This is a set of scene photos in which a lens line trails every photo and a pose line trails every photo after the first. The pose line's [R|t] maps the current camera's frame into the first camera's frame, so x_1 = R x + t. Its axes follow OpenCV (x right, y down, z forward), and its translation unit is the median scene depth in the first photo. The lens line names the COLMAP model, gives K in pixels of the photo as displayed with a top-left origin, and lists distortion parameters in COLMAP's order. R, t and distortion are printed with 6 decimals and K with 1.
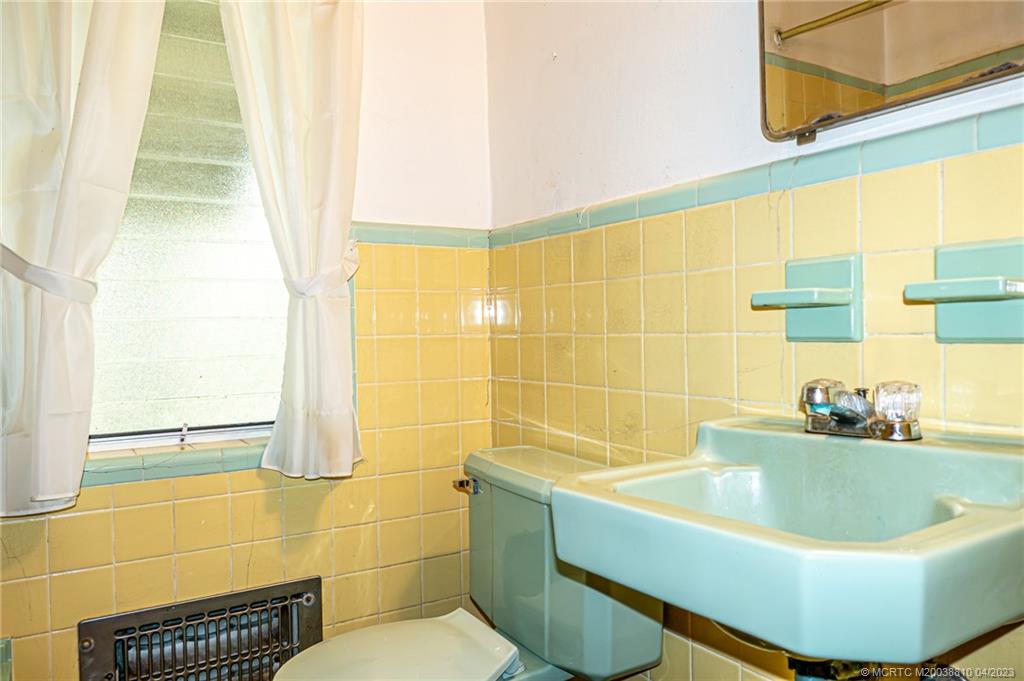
lens RADIAL K [[726.6, 0, 512.0], [0, 726.6, 340.5], [0, 0, 1]] dist [-0.010437, -0.003613]
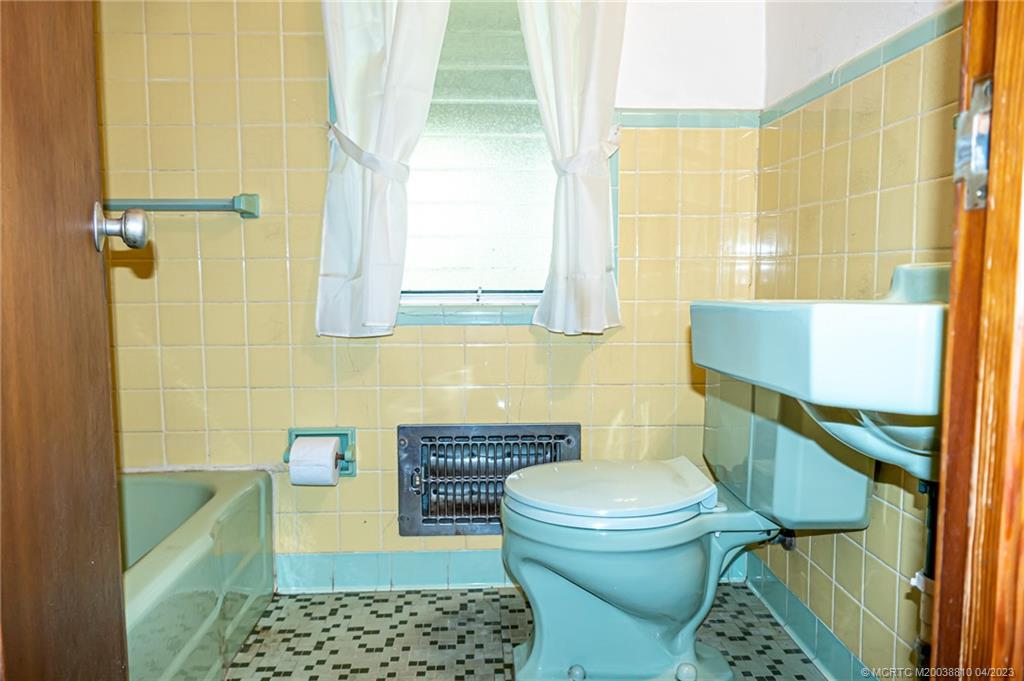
lens RADIAL K [[726.6, 0, 512.0], [0, 726.6, 340.5], [0, 0, 1]] dist [-0.010437, -0.003613]
pose [[0.873117, 0.060305, -0.483767, 0.209124], [-0.020575, 0.995994, 0.087024, 0.102224], [0.487077, -0.066029, 0.870860, -0.056319]]
